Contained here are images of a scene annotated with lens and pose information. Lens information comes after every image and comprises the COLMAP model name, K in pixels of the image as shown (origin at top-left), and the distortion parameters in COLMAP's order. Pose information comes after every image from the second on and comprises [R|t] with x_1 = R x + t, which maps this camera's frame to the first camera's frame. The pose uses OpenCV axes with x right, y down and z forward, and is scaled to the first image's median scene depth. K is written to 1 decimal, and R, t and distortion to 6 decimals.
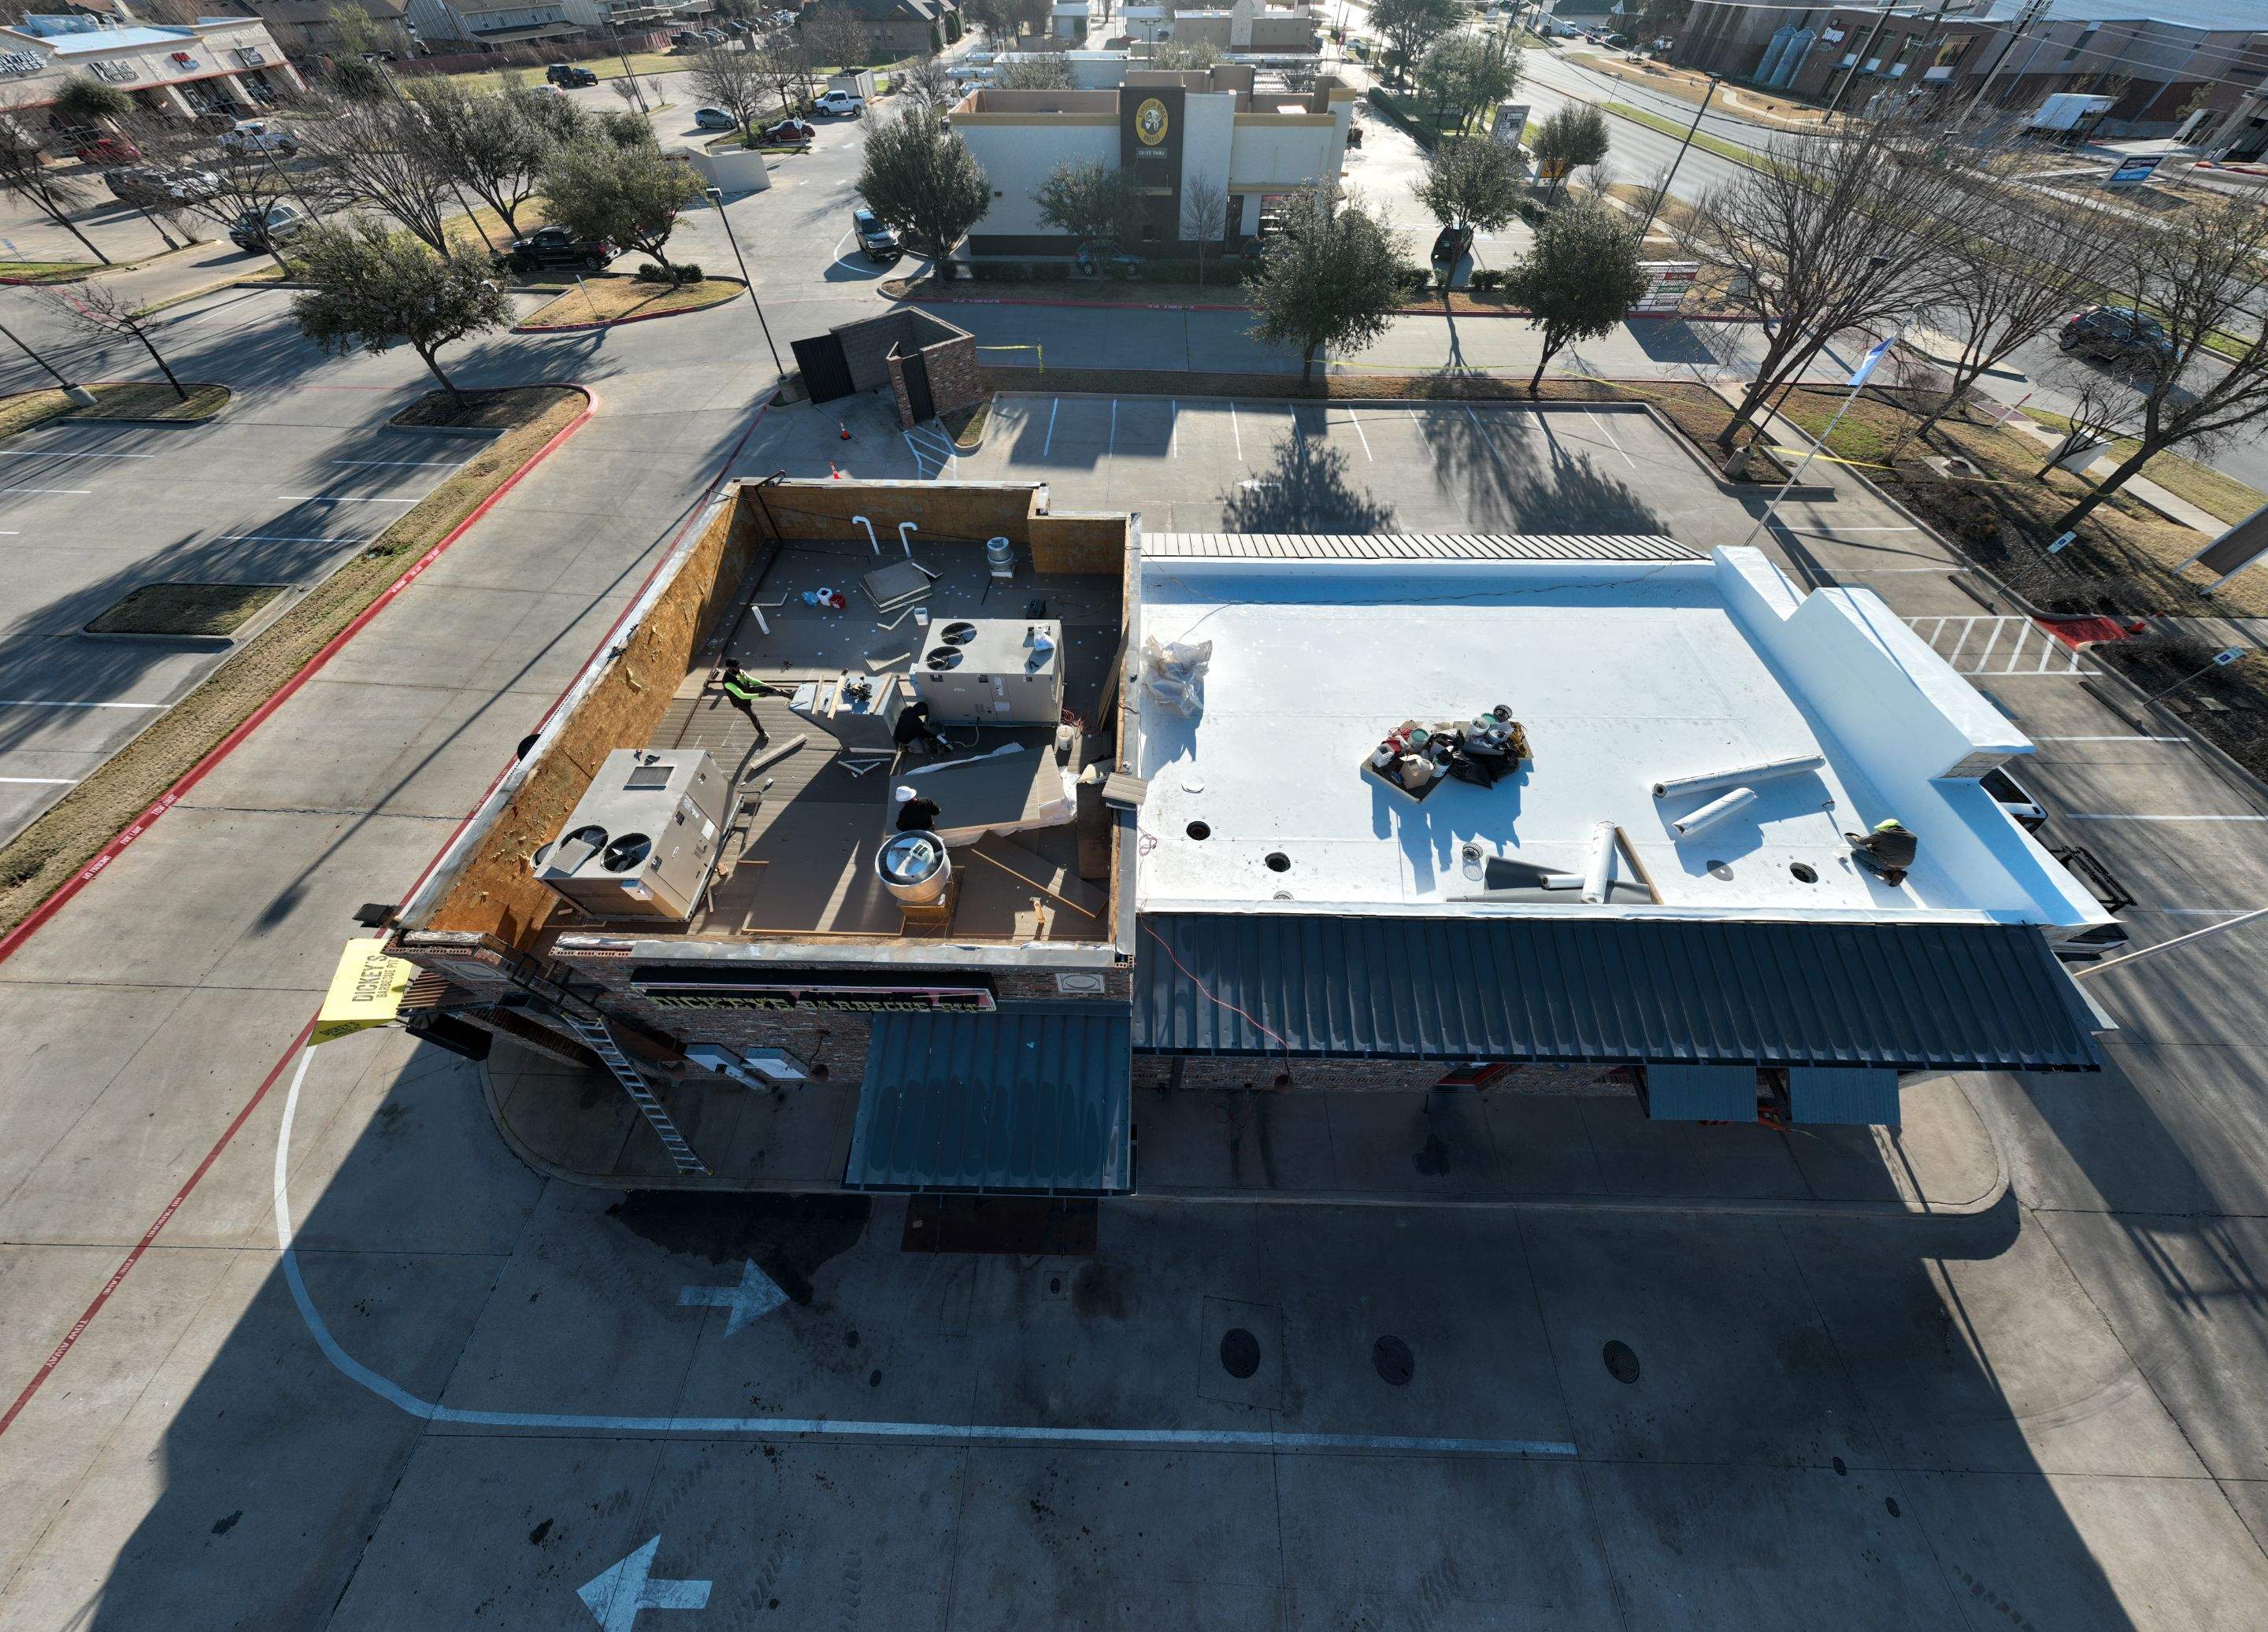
lens RADIAL K [[666.9, 0, 1133.9], [0, 666.9, 821.7], [0, 0, 1]] dist [0.002916, -0.000152]
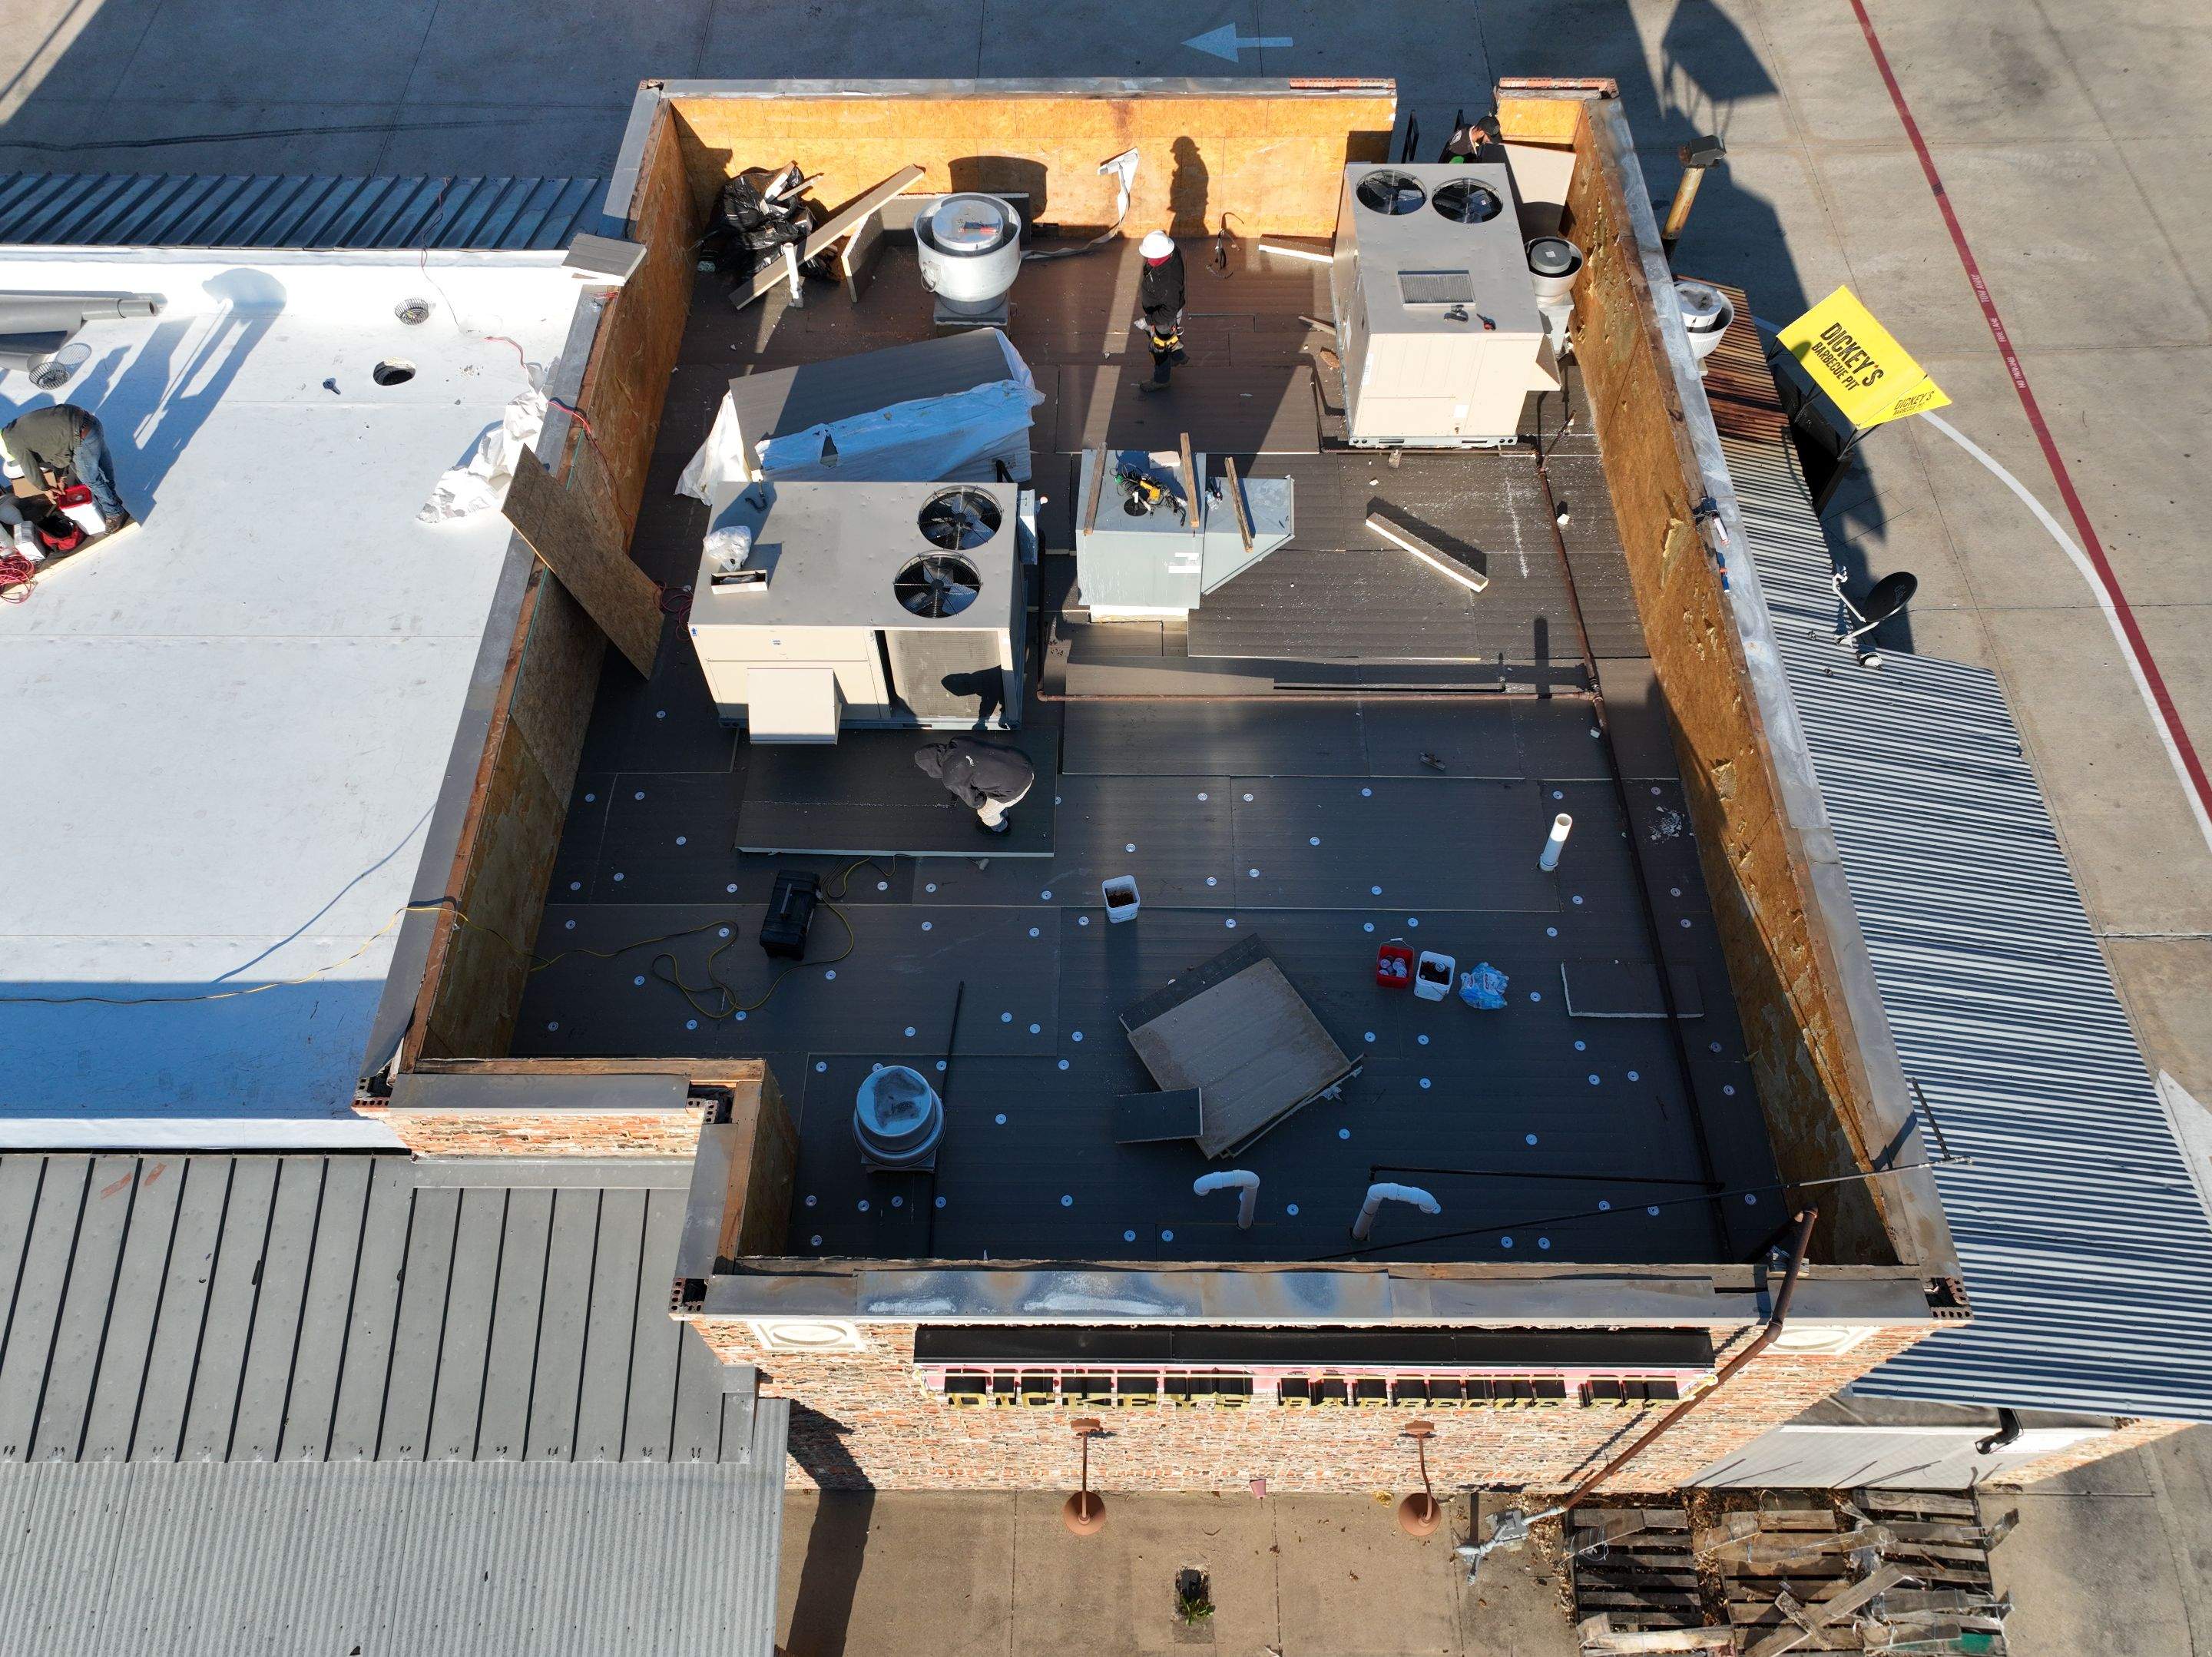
lens RADIAL K [[1558.1, 0, 1103.5], [0, 1558.1, 826.4], [0, 0, 1]] dist [-0.001955, 0.021341]
pose [[-0.999939, 0.010768, -0.002498, -0.385914], [-0.006233, -0.362546, 0.931945, -1.315942], [0.009129, 0.931904, 0.362591, 0.844277]]
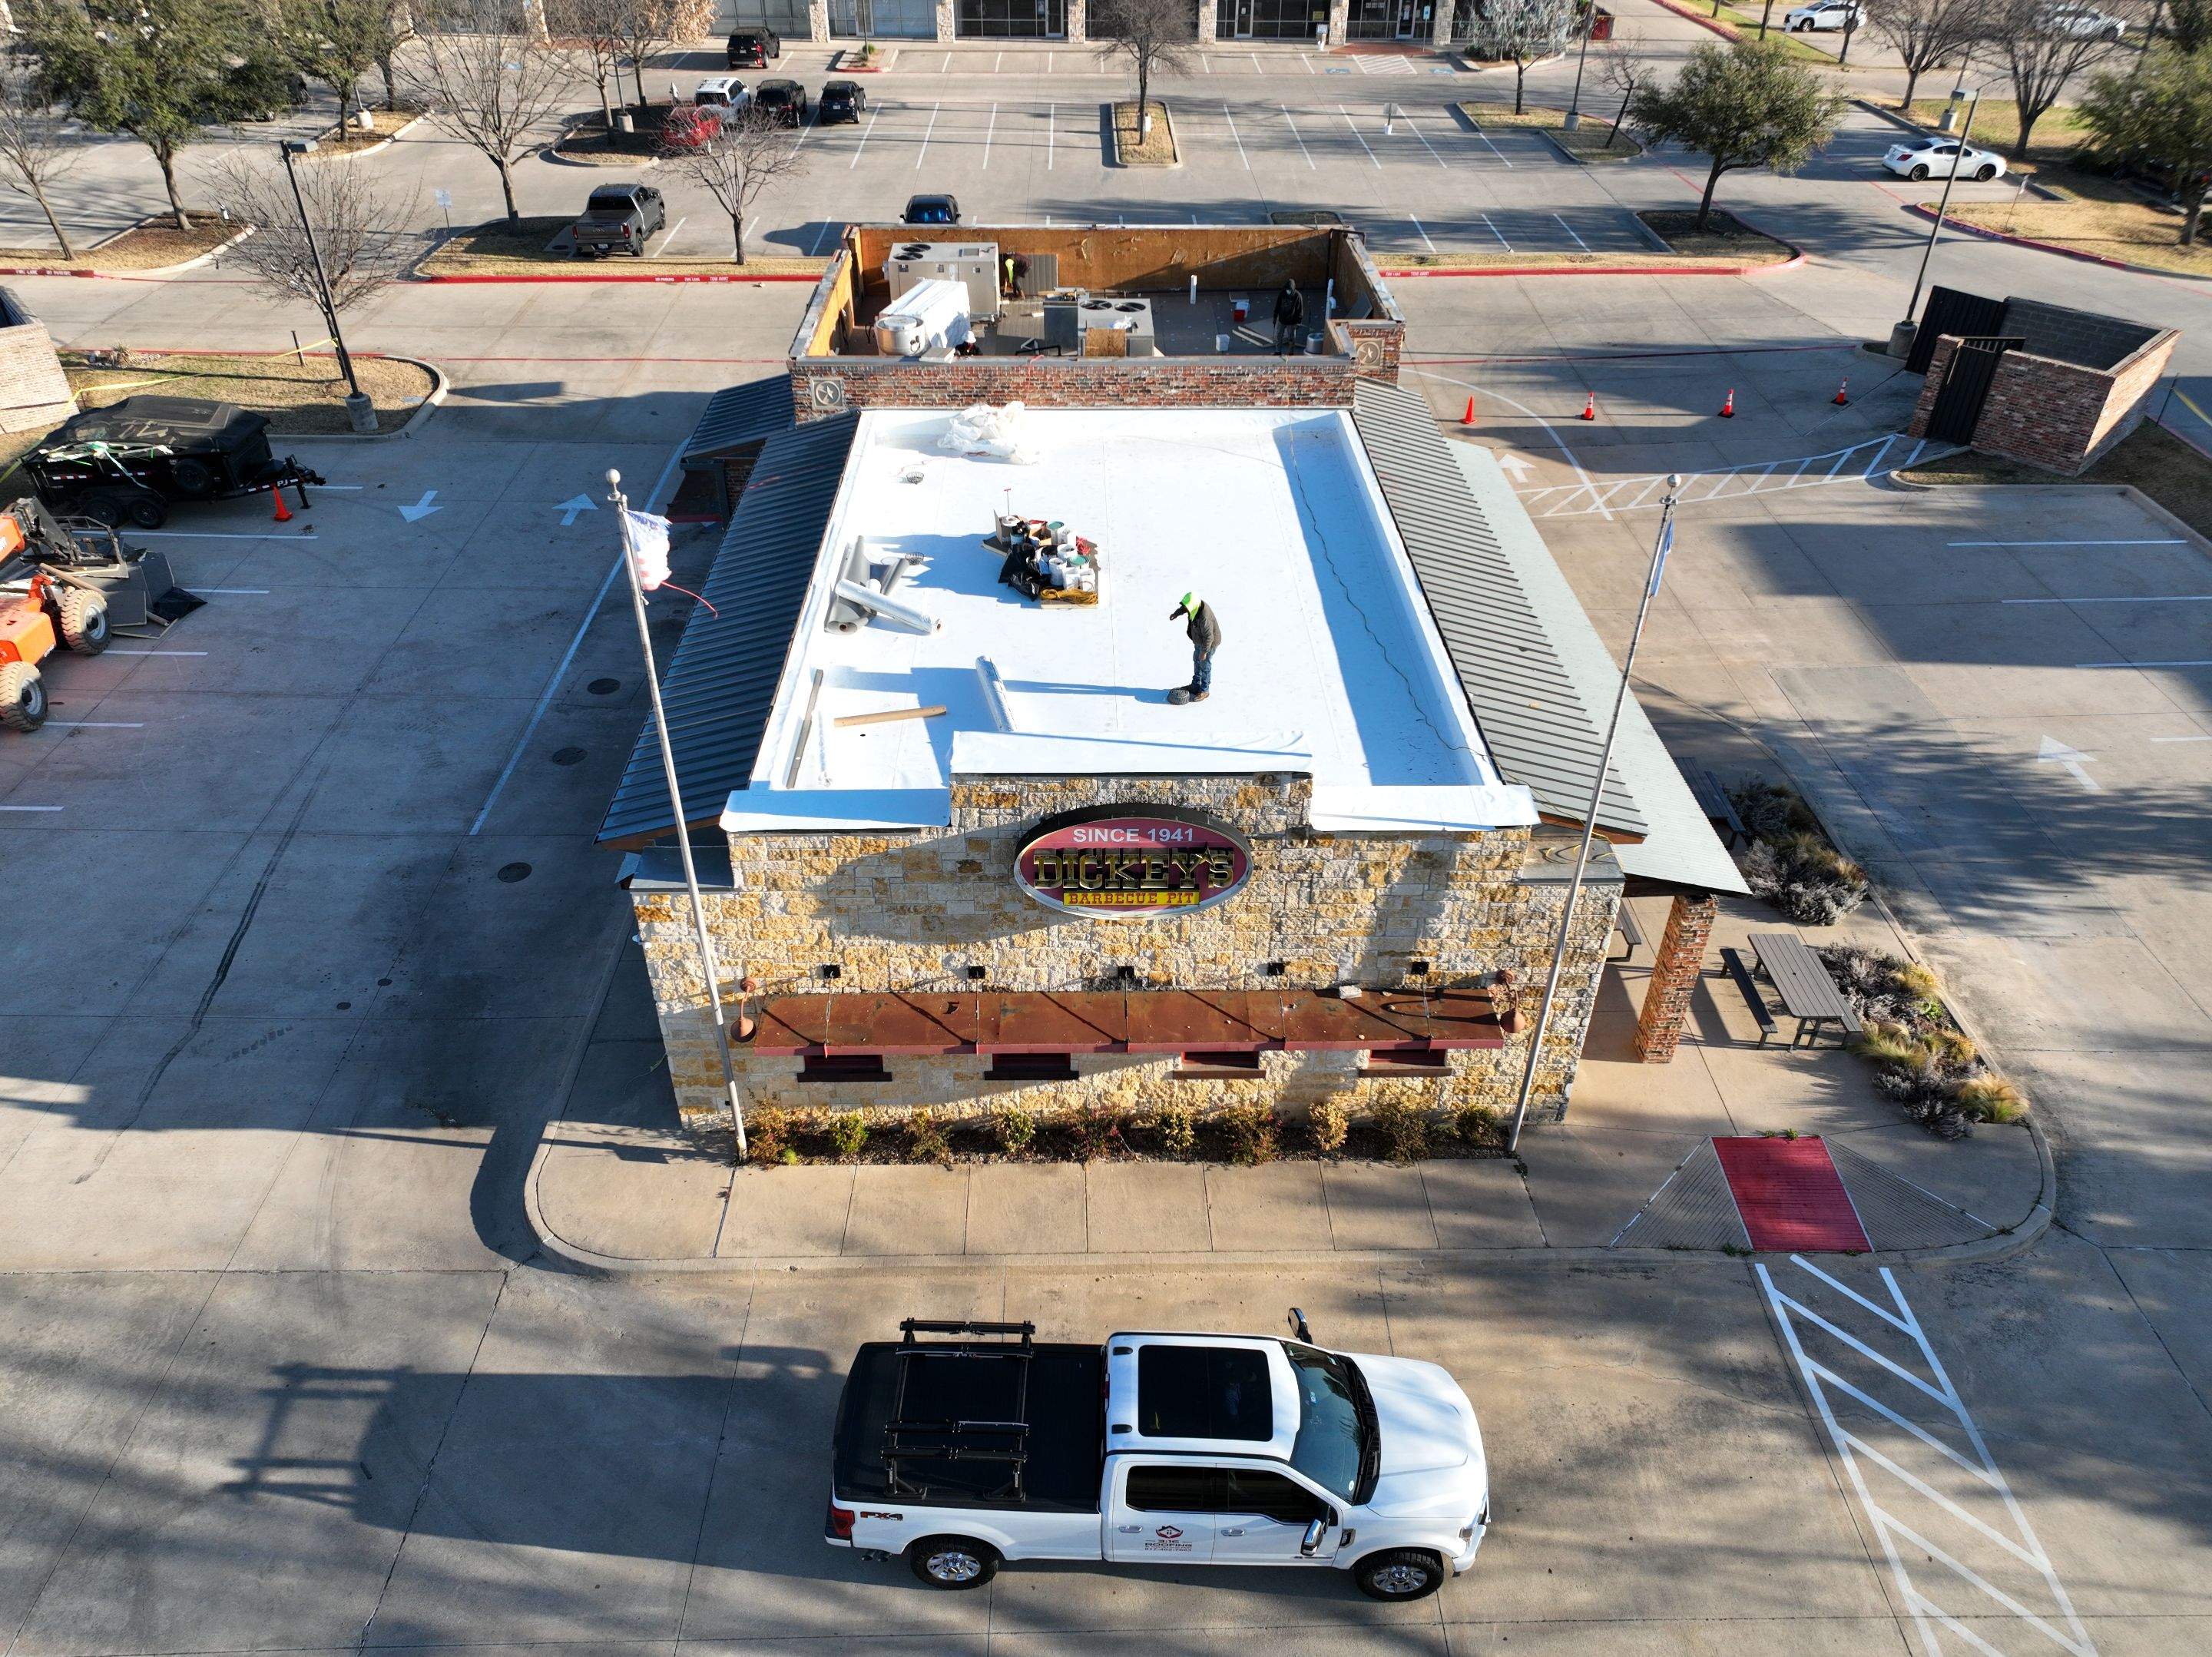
lens RADIAL K [[1558.1, 0, 1098.2], [0, 1558.1, 827.2], [0, 0, 1]] dist [-0.001955, 0.021341]
pose [[0.031850, 0.577723, -0.815611, 2.510110], [-0.812052, 0.490709, 0.315874, -0.680156], [0.582715, 0.652258, 0.484770, 0.287960]]
